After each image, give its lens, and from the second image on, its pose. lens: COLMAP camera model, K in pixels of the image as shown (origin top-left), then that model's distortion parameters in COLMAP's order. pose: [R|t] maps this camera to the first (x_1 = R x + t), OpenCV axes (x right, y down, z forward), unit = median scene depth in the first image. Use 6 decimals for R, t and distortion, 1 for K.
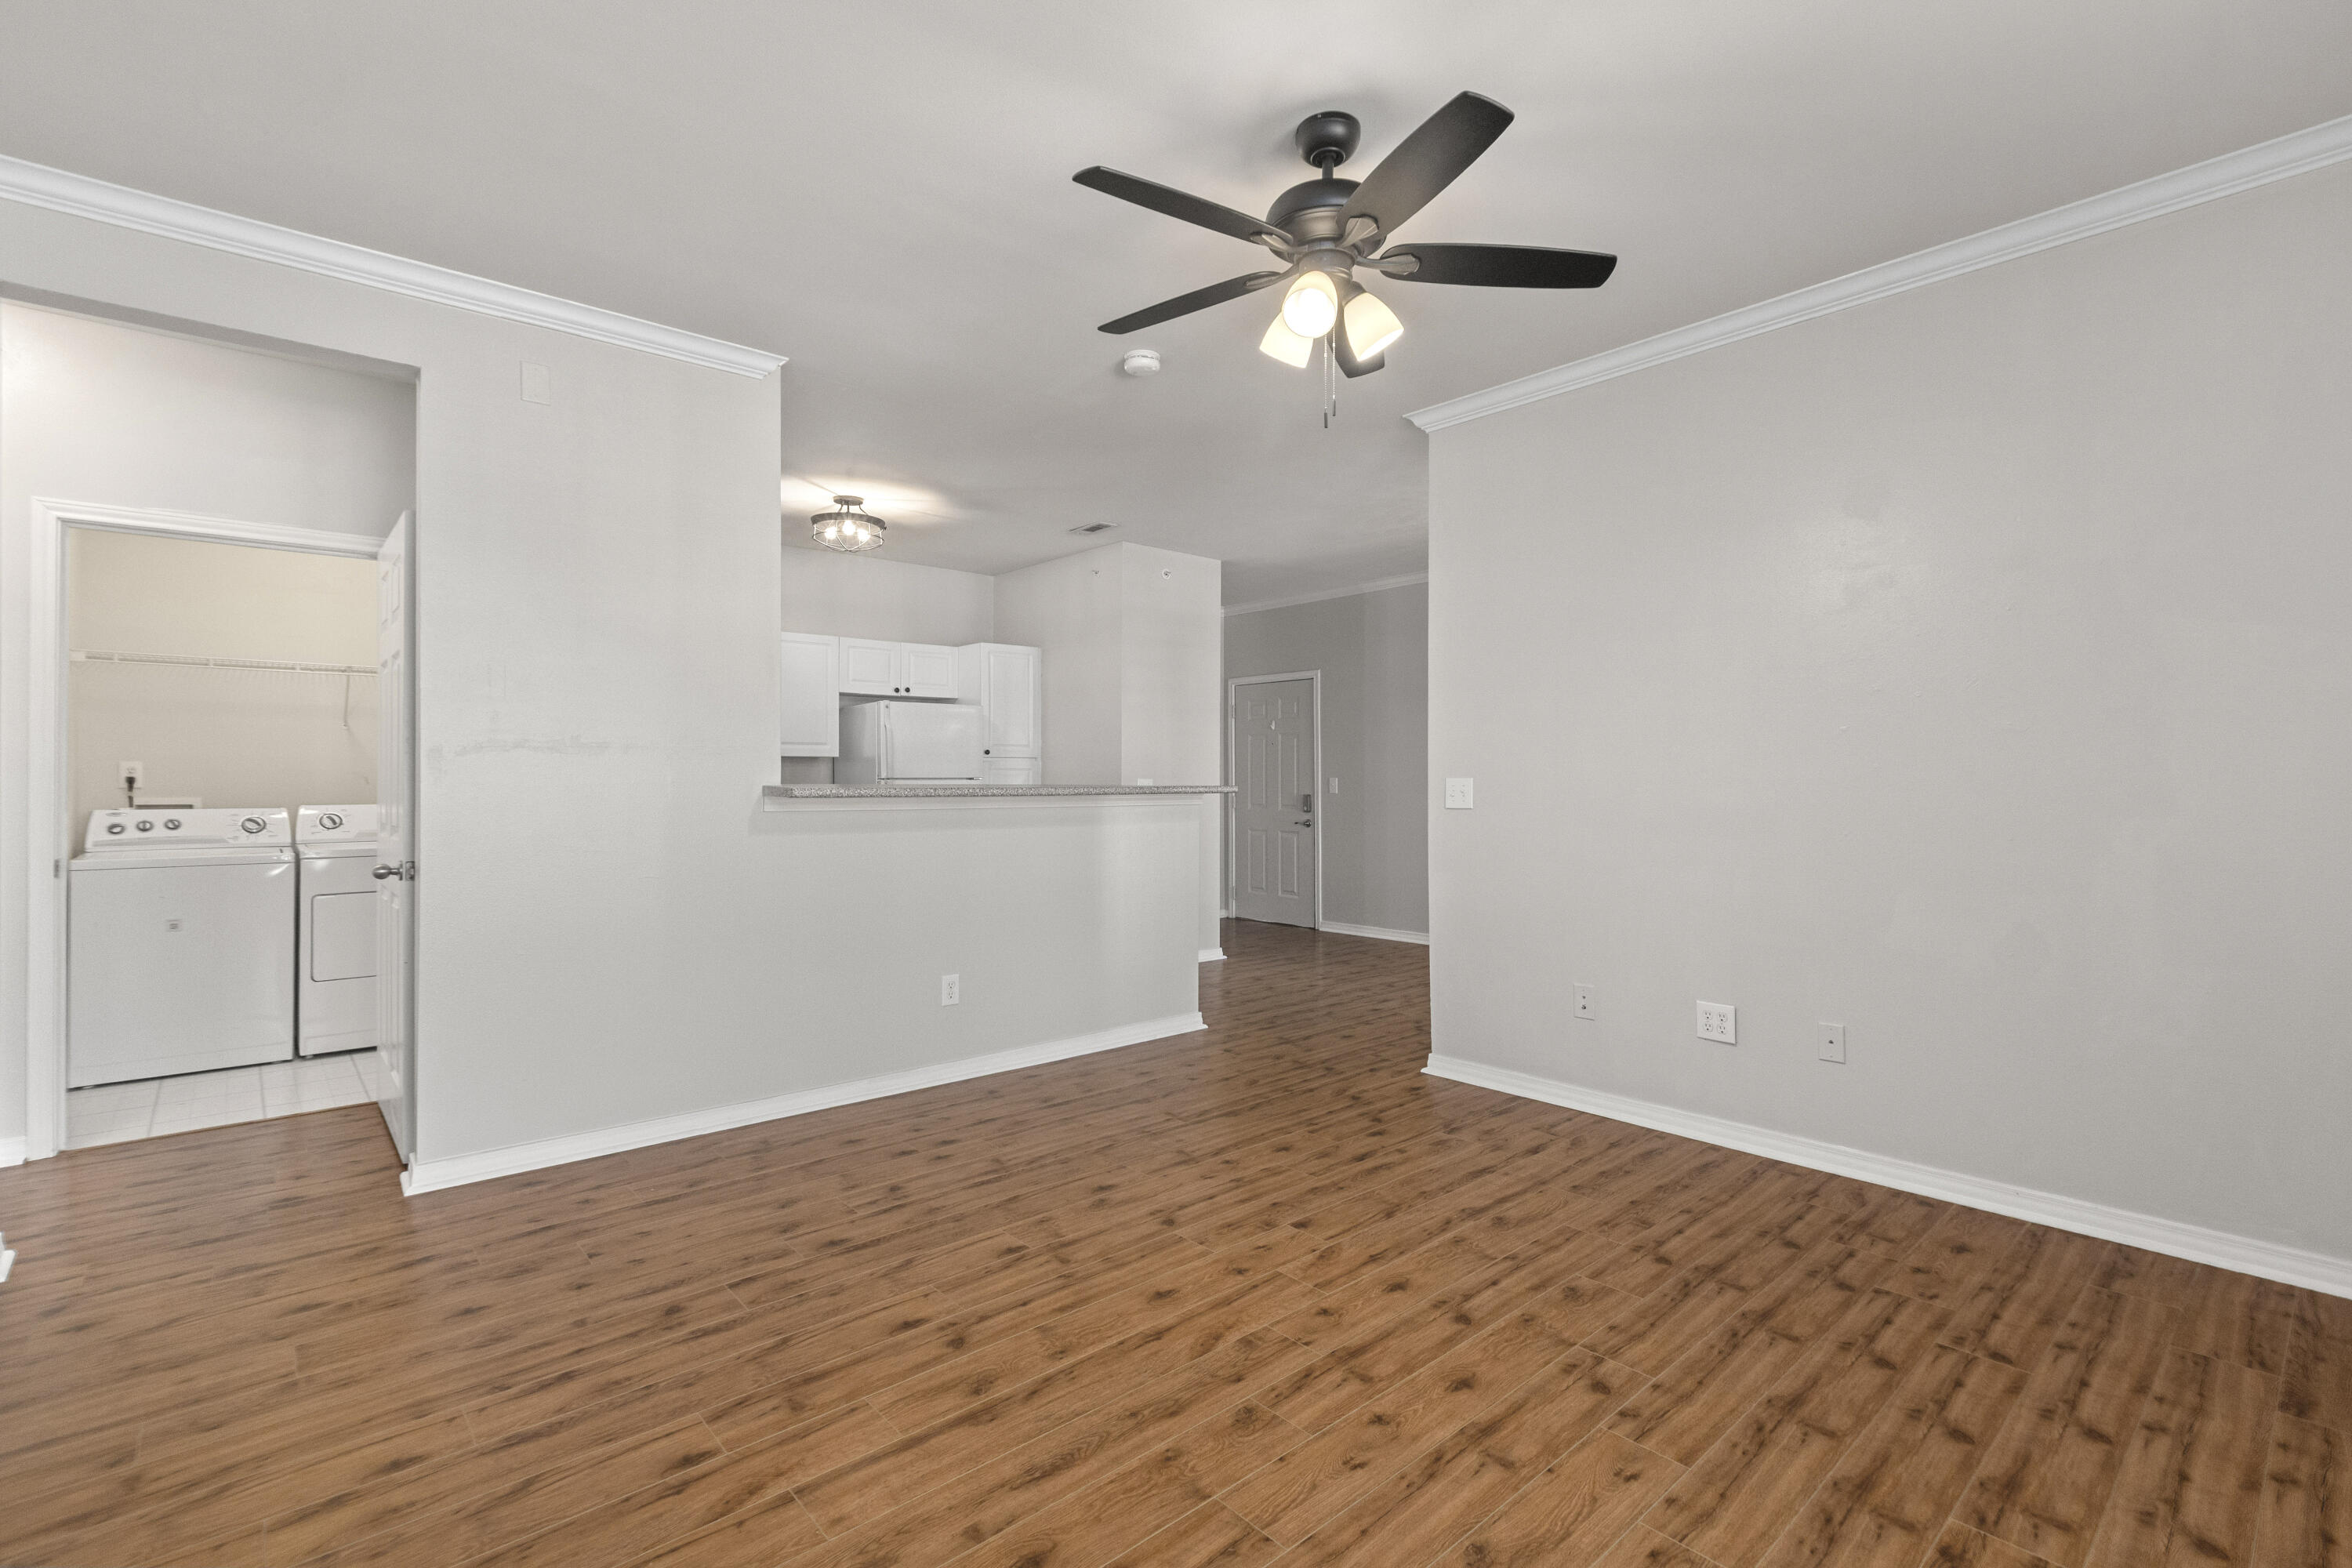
lens RADIAL K [[1064.6, 0, 1177.4], [0, 1064.6, 779.5], [0, 0, 1]] dist [0.004145, -0.002562]
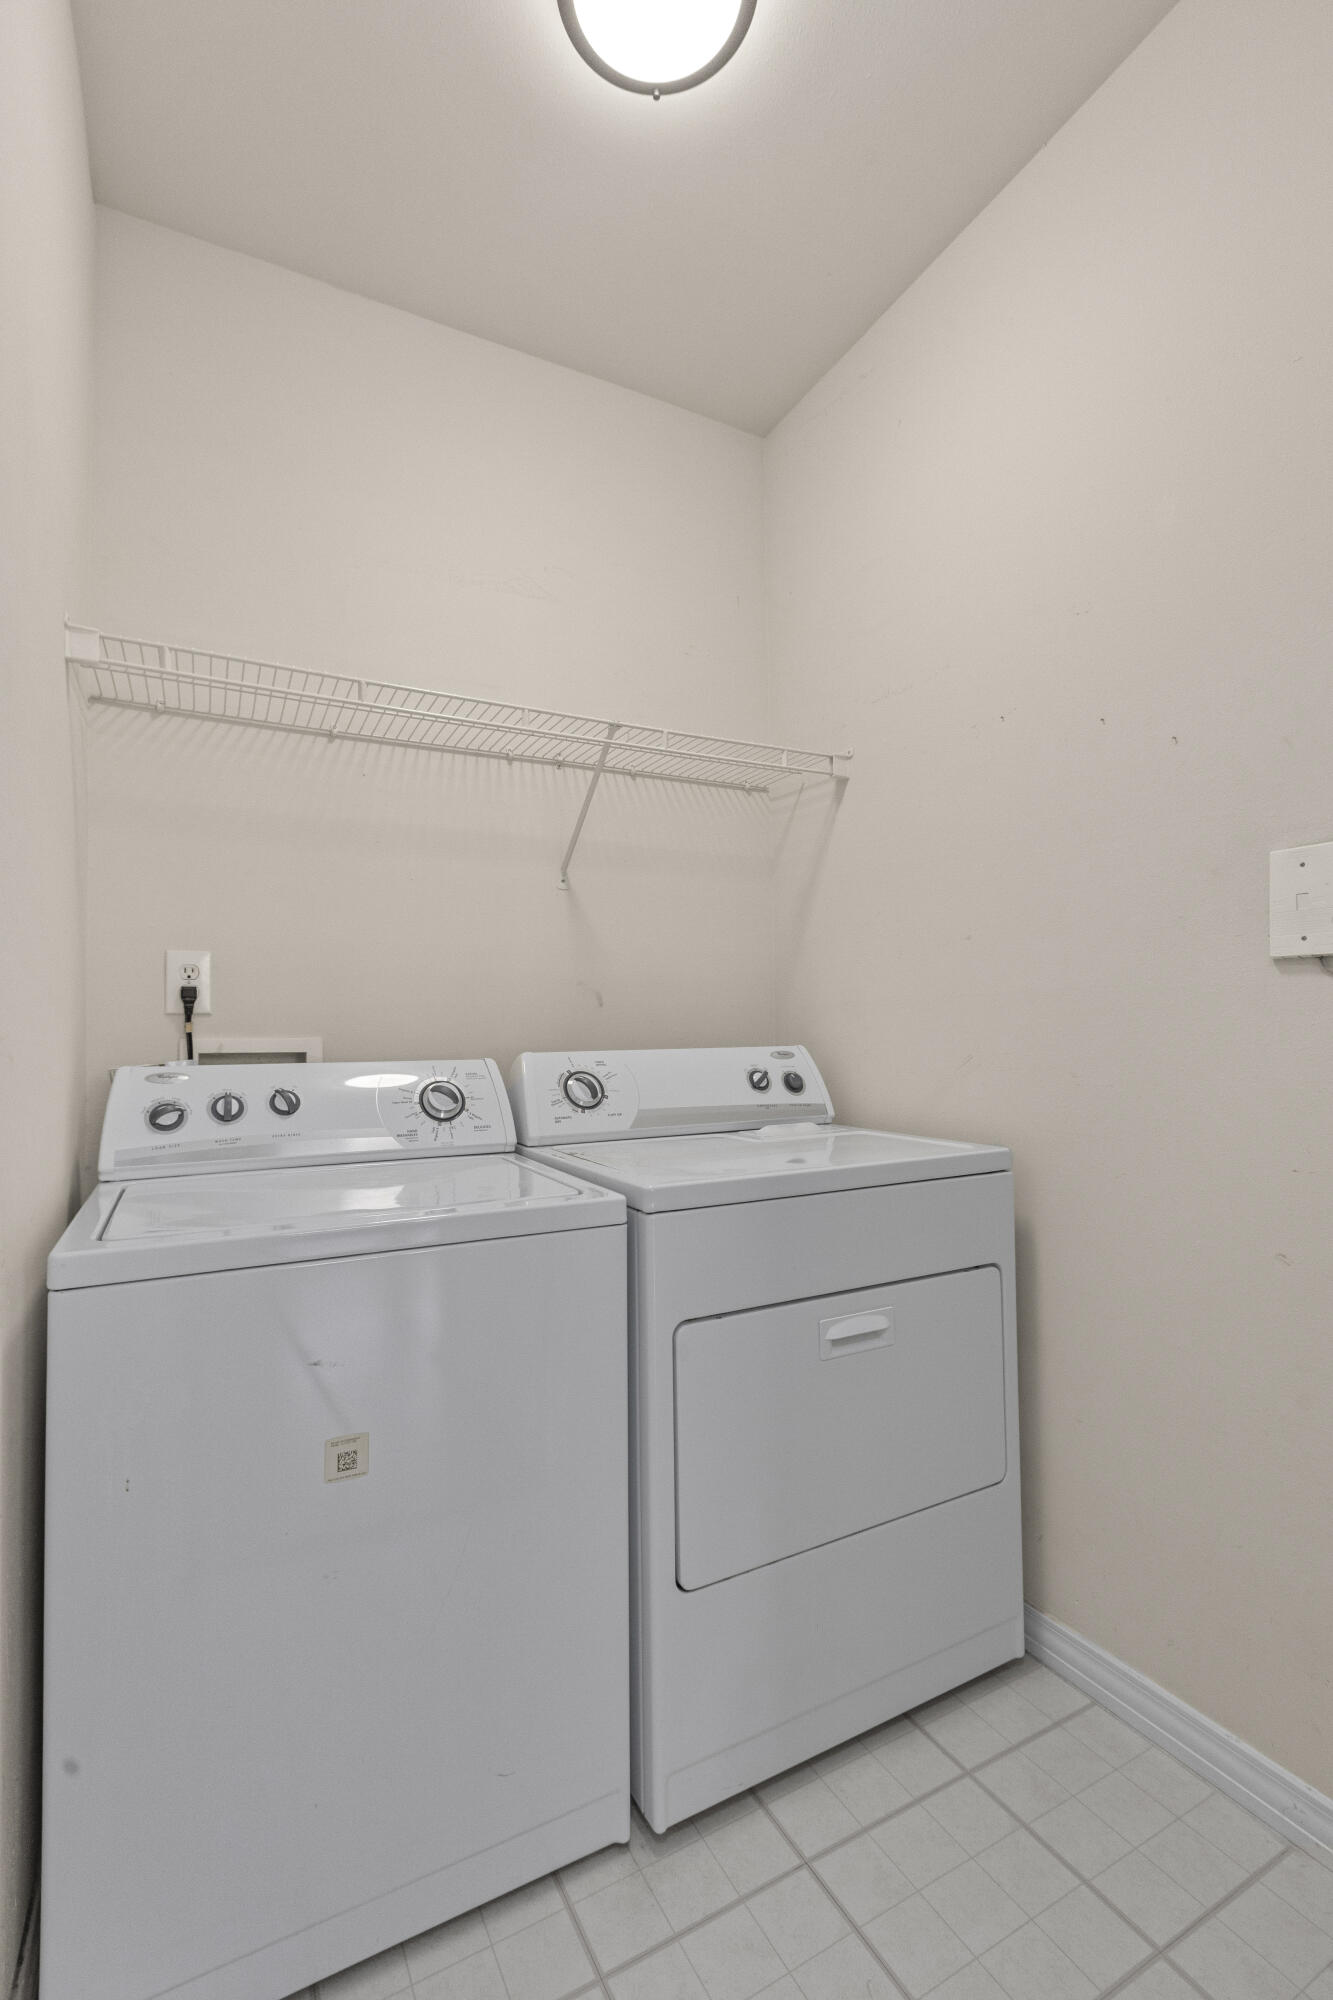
lens RADIAL K [[905.3, 0, 668.2], [0, 905.3, 1008.8], [0, 0, 1]] dist [0.004145, -0.002562]
pose [[0.969739, -0.021512, -0.243196, -0.726285], [0.017737, 0.999686, -0.017700, 0.016093], [0.243501, 0.012850, 0.969816, 0.713815]]
